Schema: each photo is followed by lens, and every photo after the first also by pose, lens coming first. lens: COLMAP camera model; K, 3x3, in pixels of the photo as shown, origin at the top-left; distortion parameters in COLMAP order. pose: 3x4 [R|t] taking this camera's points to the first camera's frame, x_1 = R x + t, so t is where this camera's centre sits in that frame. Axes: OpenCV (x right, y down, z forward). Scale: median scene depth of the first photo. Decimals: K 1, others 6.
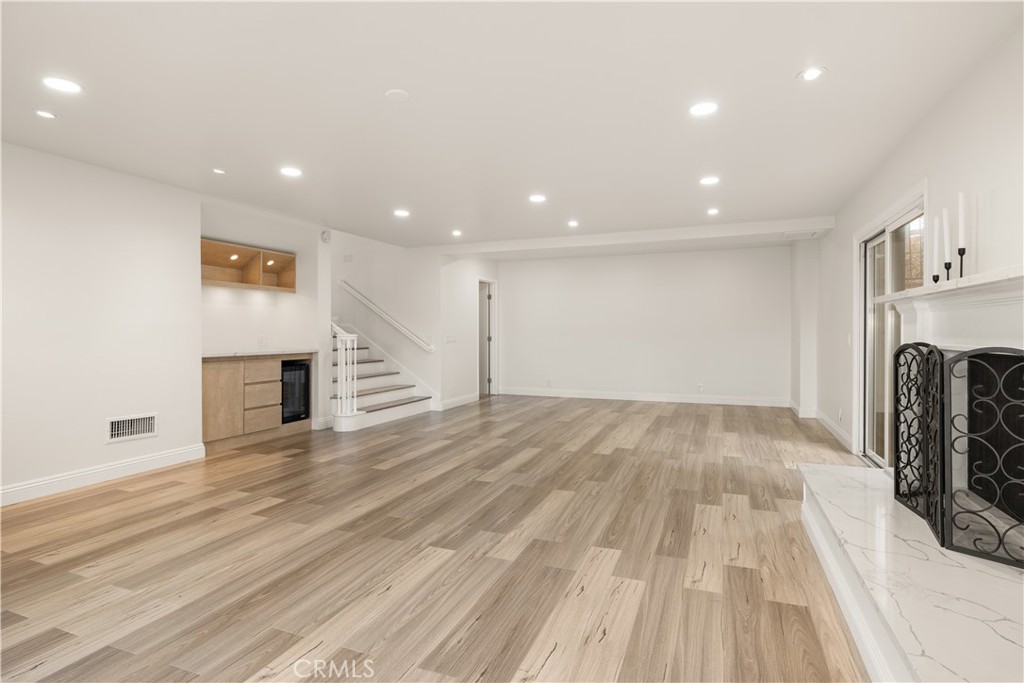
lens RADIAL K [[536.2, 0, 533.8], [0, 536.2, 337.6], [0, 0, 1]] dist [-0.001779, -0.000672]
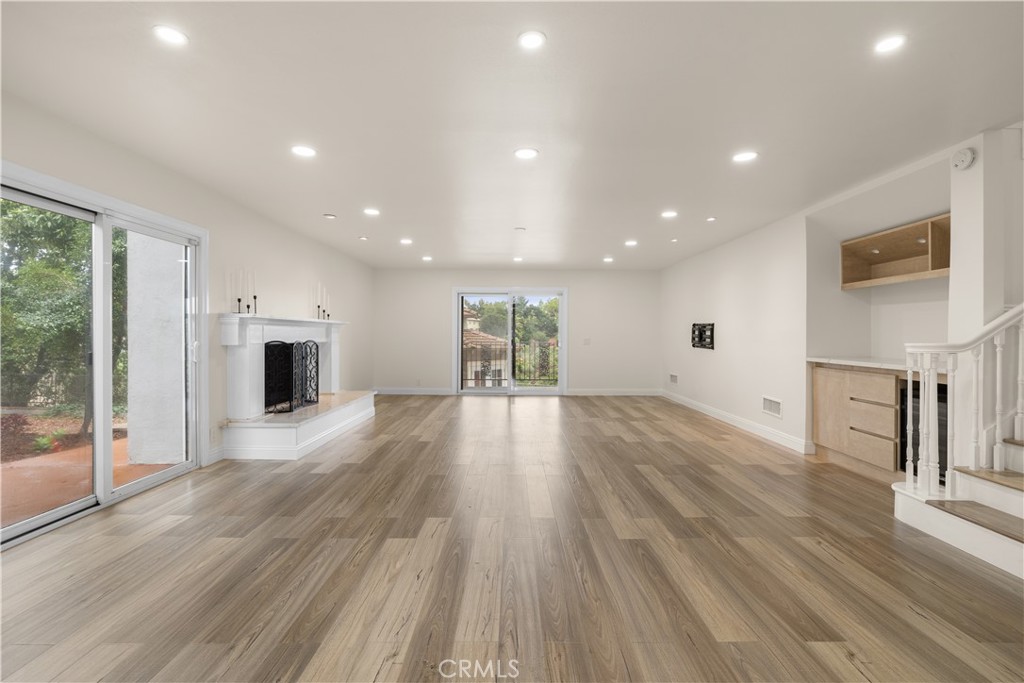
lens RADIAL K [[466.0, 0, 512.0], [0, 466.0, 341.5], [0, 0, 1]] dist [0.000466, -0.000076]
pose [[-0.944239, 0.004894, -0.329225, 0.411576], [-0.002245, 0.999771, 0.021303, -0.034818], [0.329254, 0.020854, -0.944011, 2.817443]]
